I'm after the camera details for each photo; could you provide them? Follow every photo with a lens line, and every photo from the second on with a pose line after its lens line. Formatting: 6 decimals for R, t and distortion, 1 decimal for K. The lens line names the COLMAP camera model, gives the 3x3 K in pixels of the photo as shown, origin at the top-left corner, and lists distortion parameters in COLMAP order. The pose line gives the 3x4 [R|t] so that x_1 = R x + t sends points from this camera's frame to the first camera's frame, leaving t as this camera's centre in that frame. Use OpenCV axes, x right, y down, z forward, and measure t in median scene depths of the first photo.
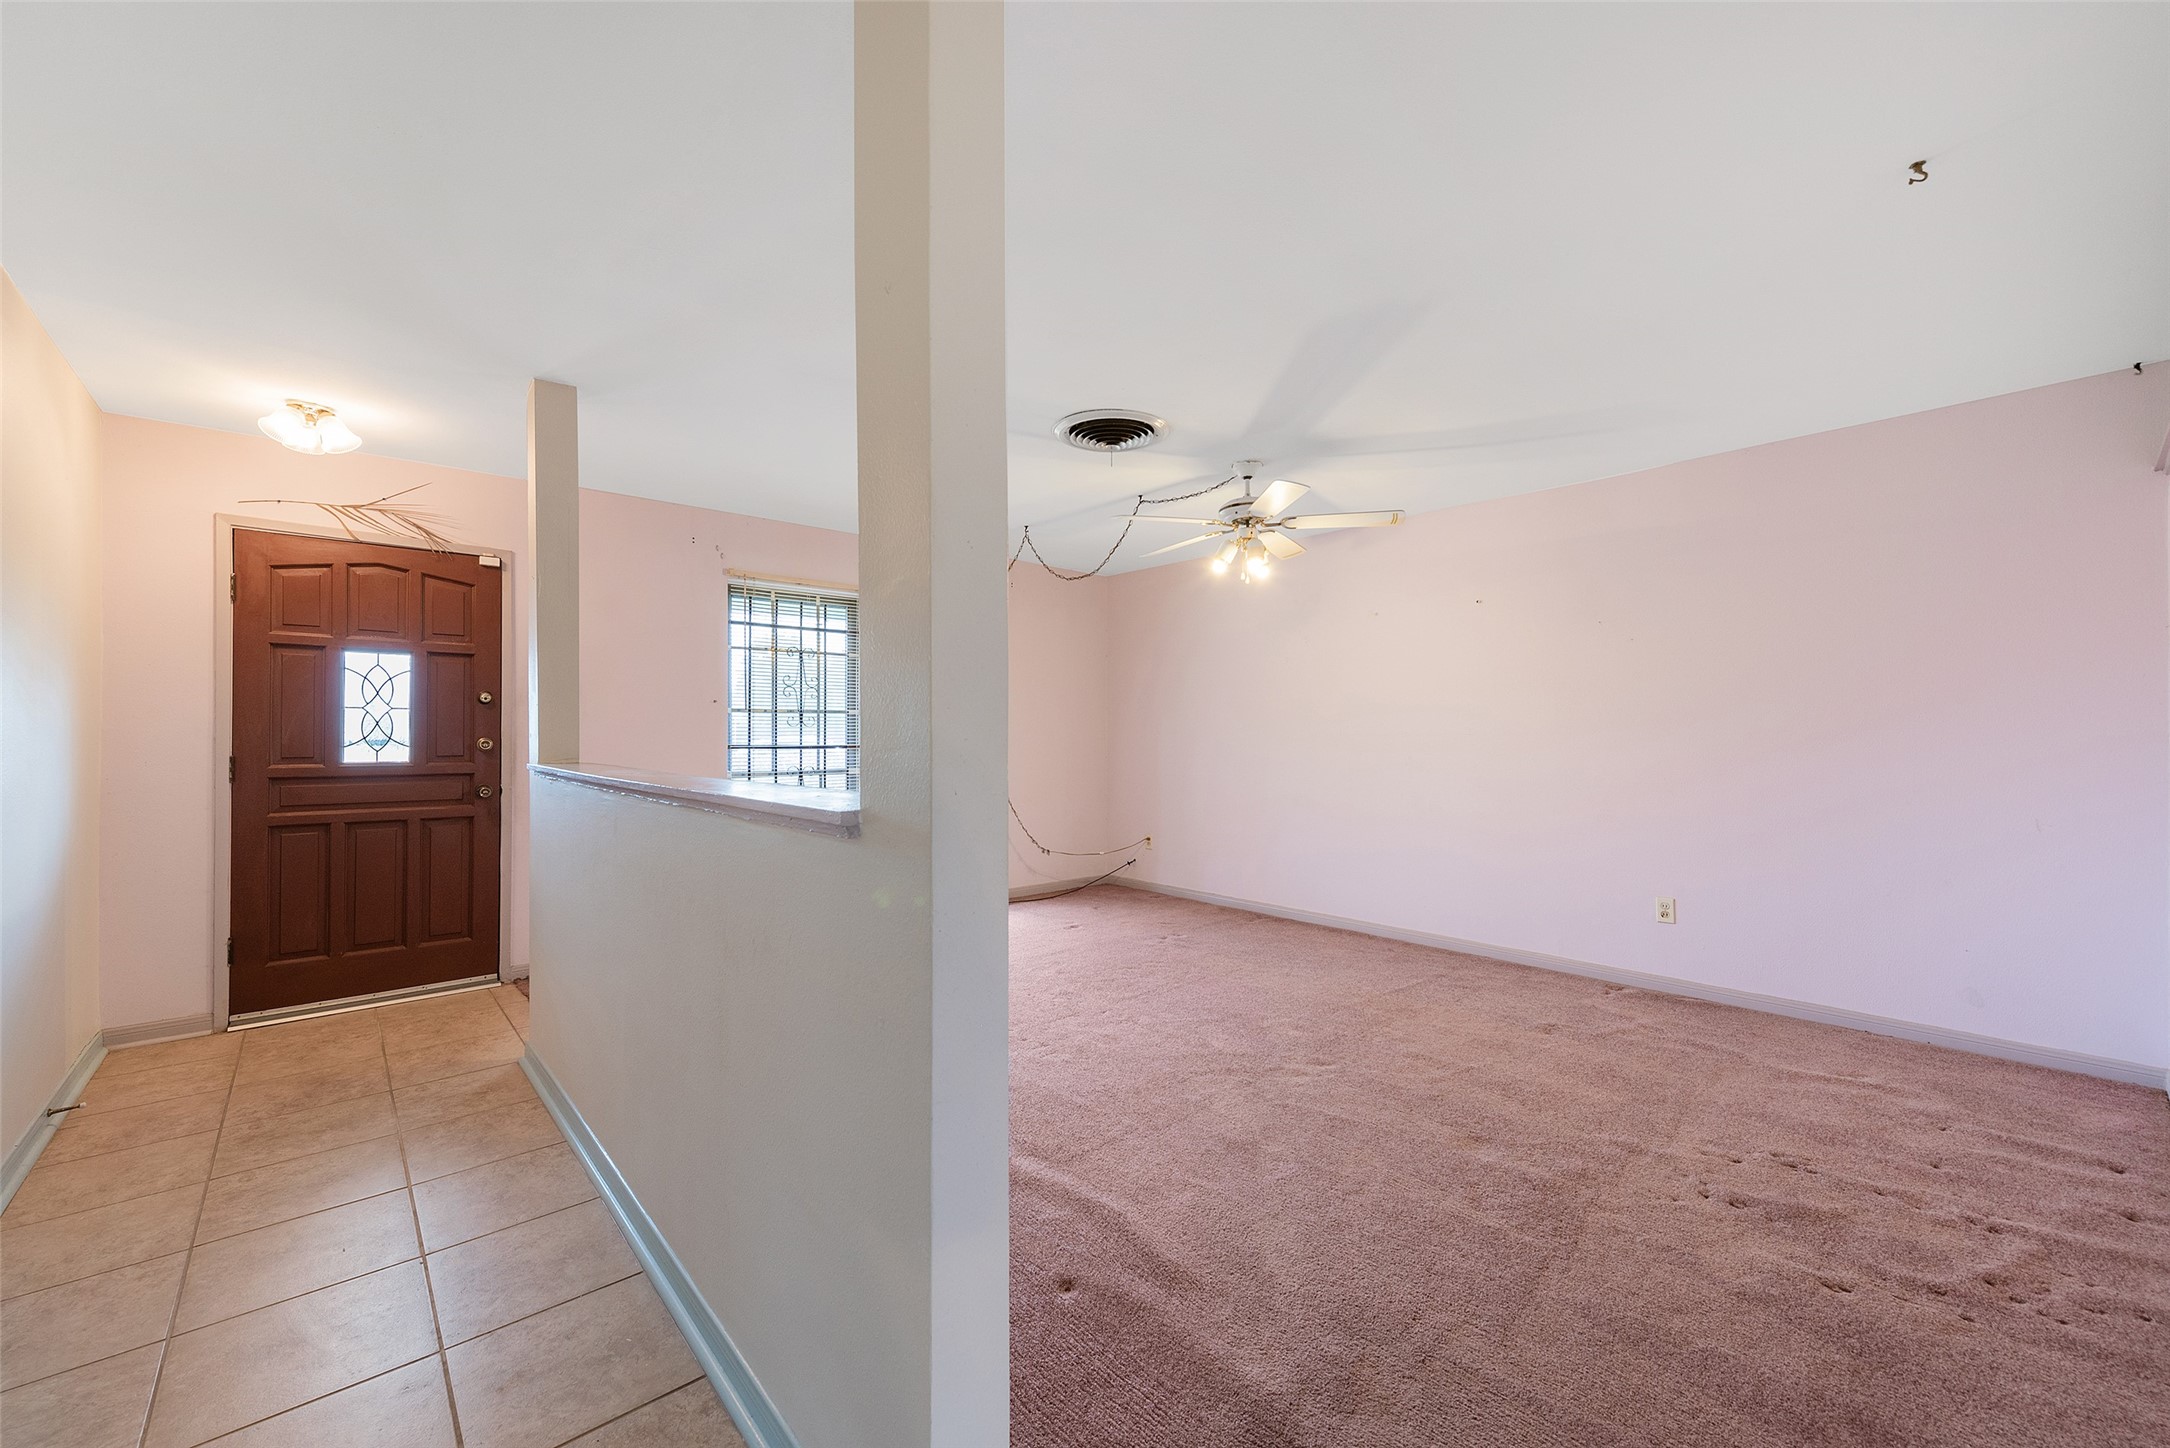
lens RADIAL K [[846.8, 0, 1073.2], [0, 846.8, 726.3], [0, 0, 1]] dist [-0.001085, -0.000861]
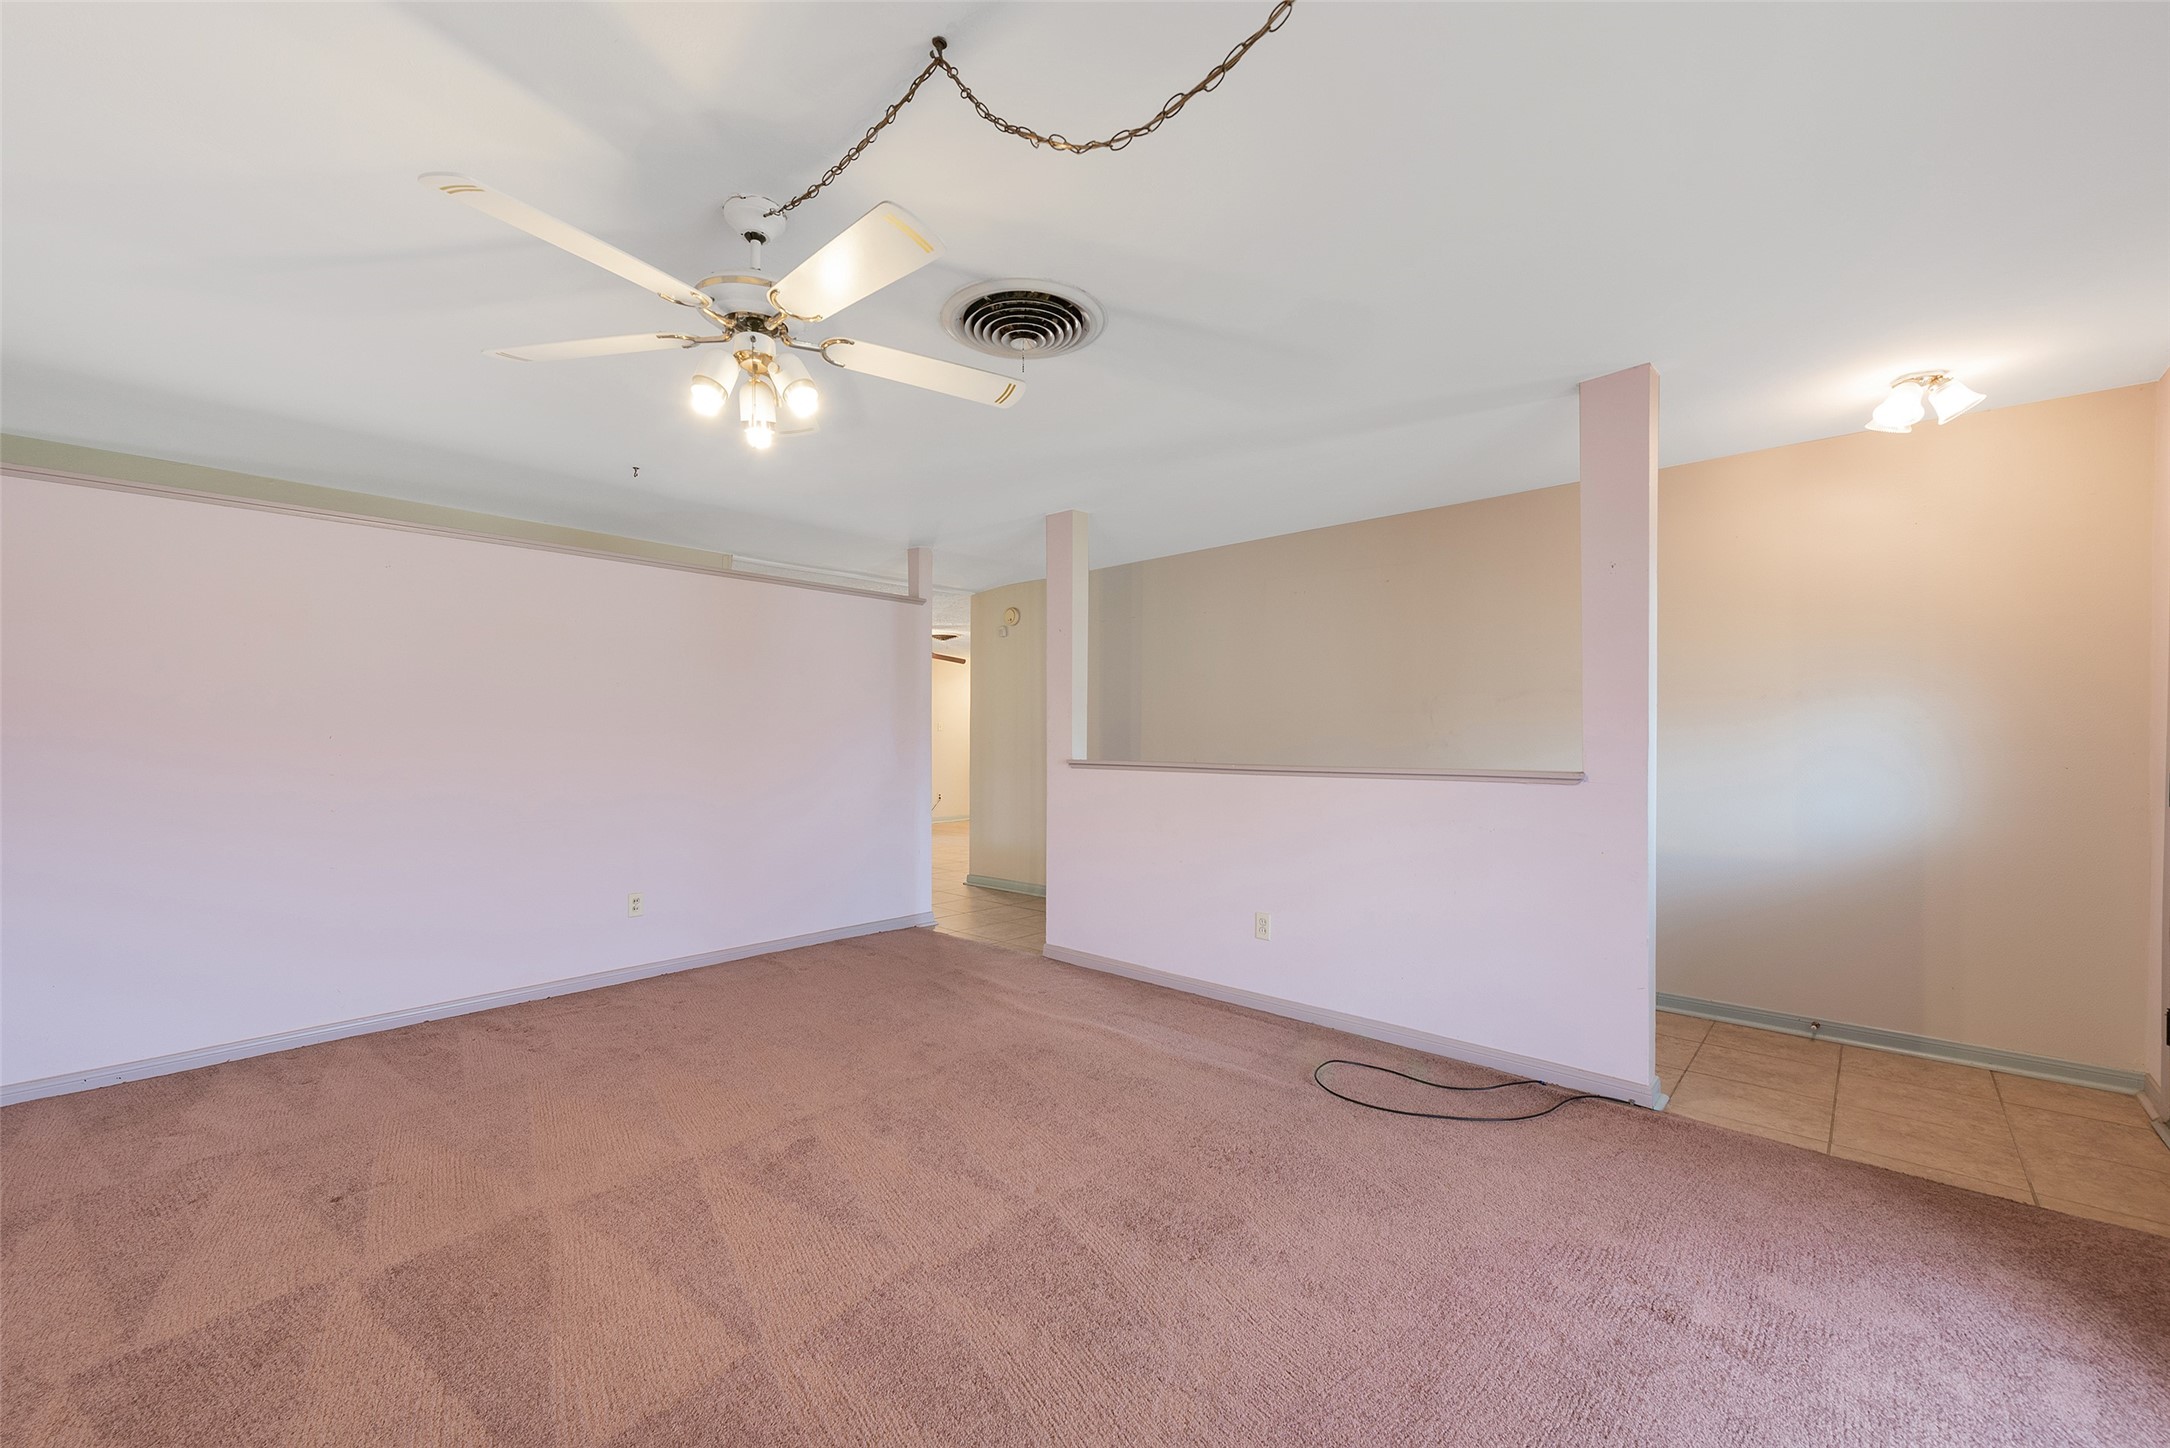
lens RADIAL K [[858.5, 0, 1070.2], [0, 858.5, 744.6], [0, 0, 1]] dist [-0.001738, -0.000356]
pose [[-0.995844, 0.001981, -0.091056, 0.066087], [0.001802, 0.999996, 0.002055, 0.006593], [0.091059, 0.001882, -0.995844, 1.655599]]
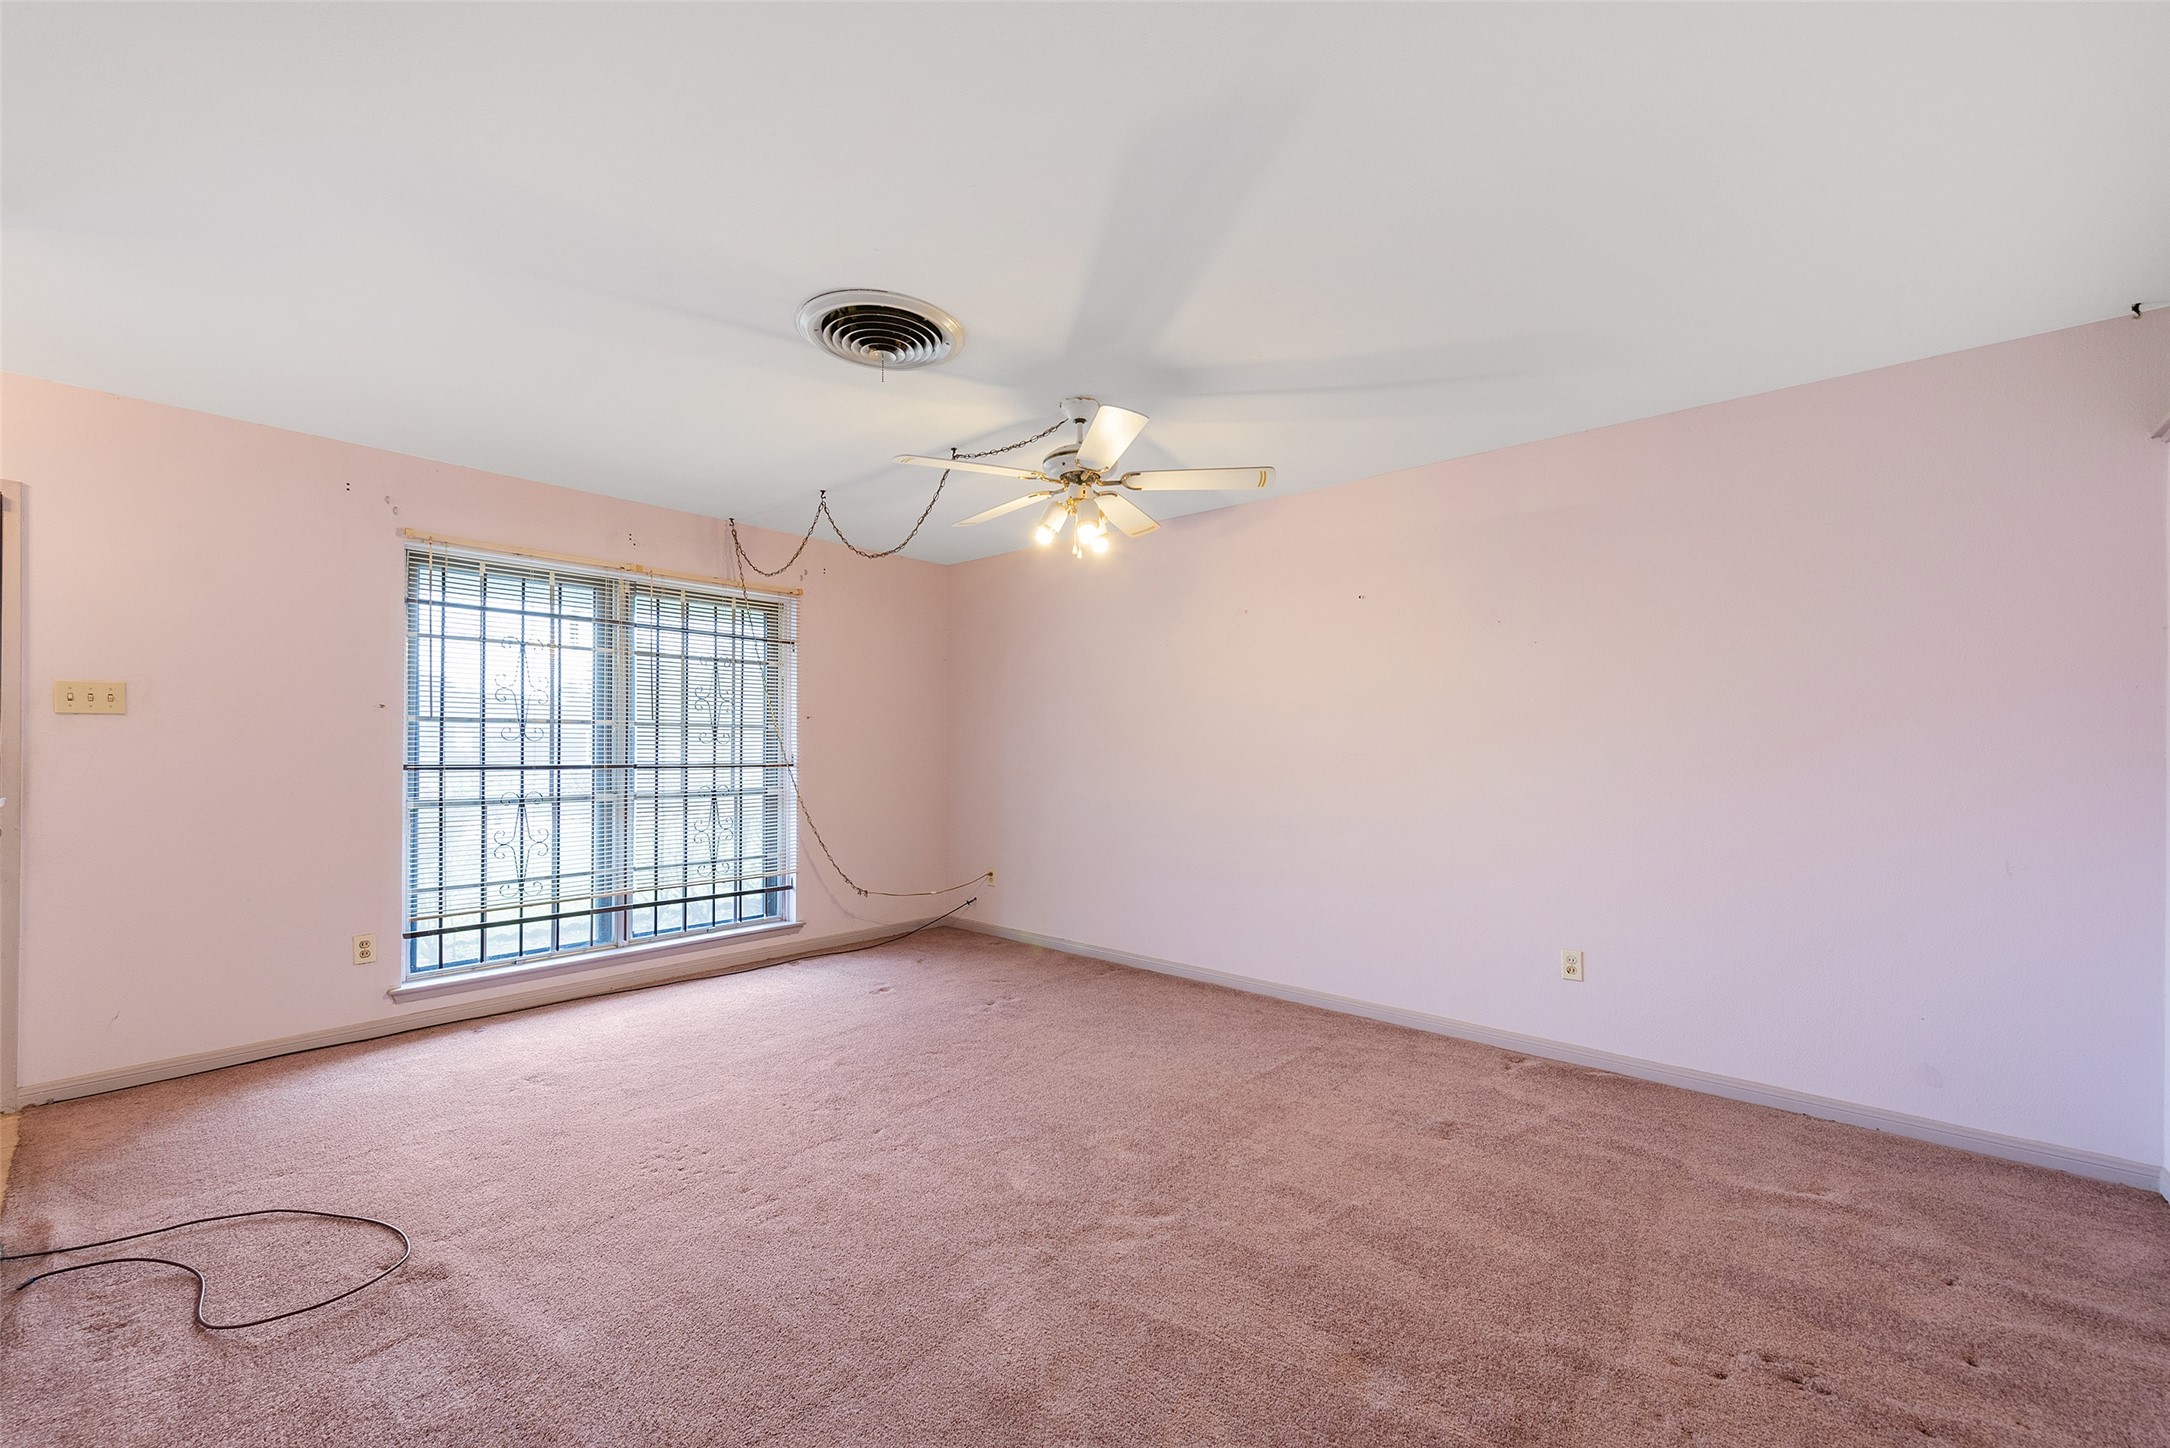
lens RADIAL K [[858.5, 0, 1070.2], [0, 858.5, 744.6], [0, 0, 1]] dist [-0.001738, -0.000356]
pose [[0.991838, 0.004510, 0.127421, 0.105941], [-0.004919, 0.999984, 0.002890, -0.001233], [-0.127406, -0.003493, 0.991844, 0.240260]]
